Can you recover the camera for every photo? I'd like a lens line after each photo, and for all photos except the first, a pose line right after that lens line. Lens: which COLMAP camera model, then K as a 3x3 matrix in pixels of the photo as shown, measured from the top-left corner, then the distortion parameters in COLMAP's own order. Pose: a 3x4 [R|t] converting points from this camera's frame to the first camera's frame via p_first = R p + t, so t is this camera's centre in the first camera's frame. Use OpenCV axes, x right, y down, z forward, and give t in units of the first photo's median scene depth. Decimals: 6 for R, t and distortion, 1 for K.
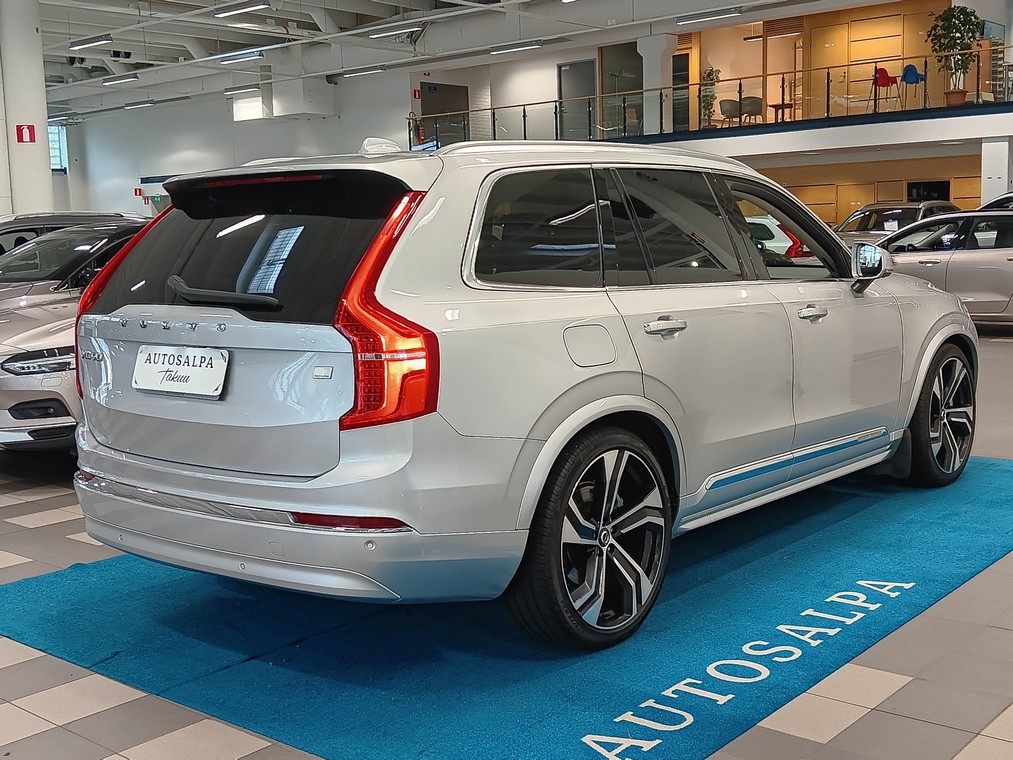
lens RADIAL K [[1233.6, 0, 505.7], [0, 1233.6, 381.2], [0, 0, 1]] dist [0.002853, 0.000000]
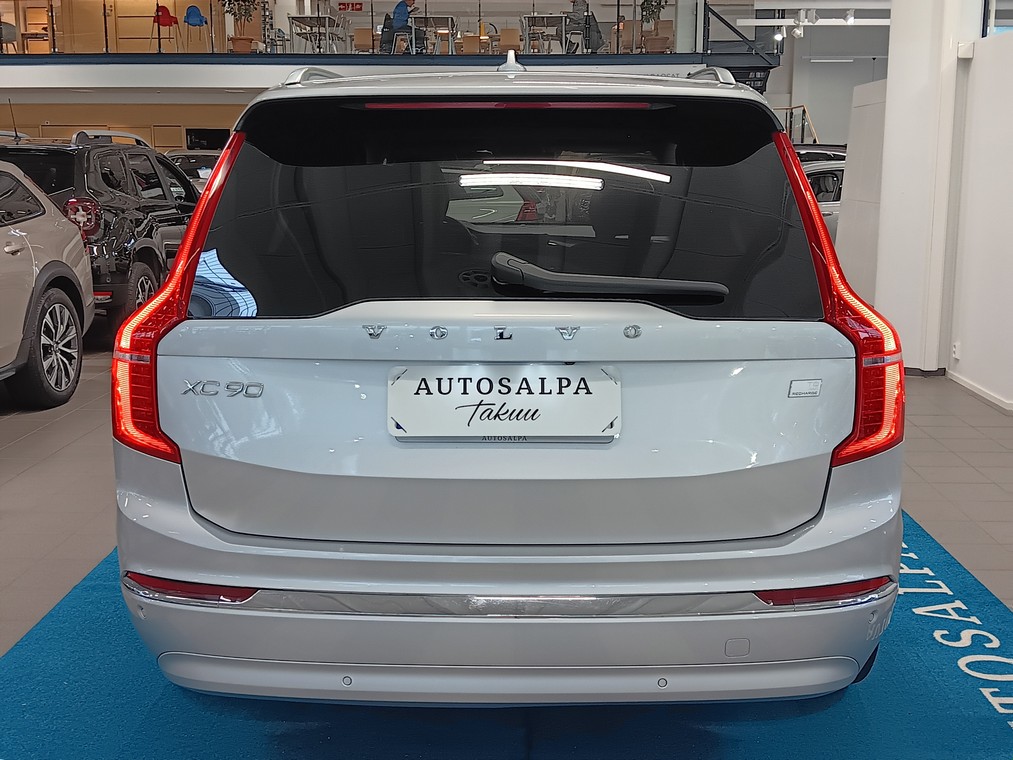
lens RADIAL K [[1233.6, 0, 505.7], [0, 1233.6, 378.4], [0, 0, 1]] dist [0.002853, 0.000000]
pose [[0.775494, -0.081737, 0.626042, -0.645062], [0.055658, 0.996574, 0.061169, -0.058205], [-0.628897, -0.012592, 0.777387, 0.499004]]
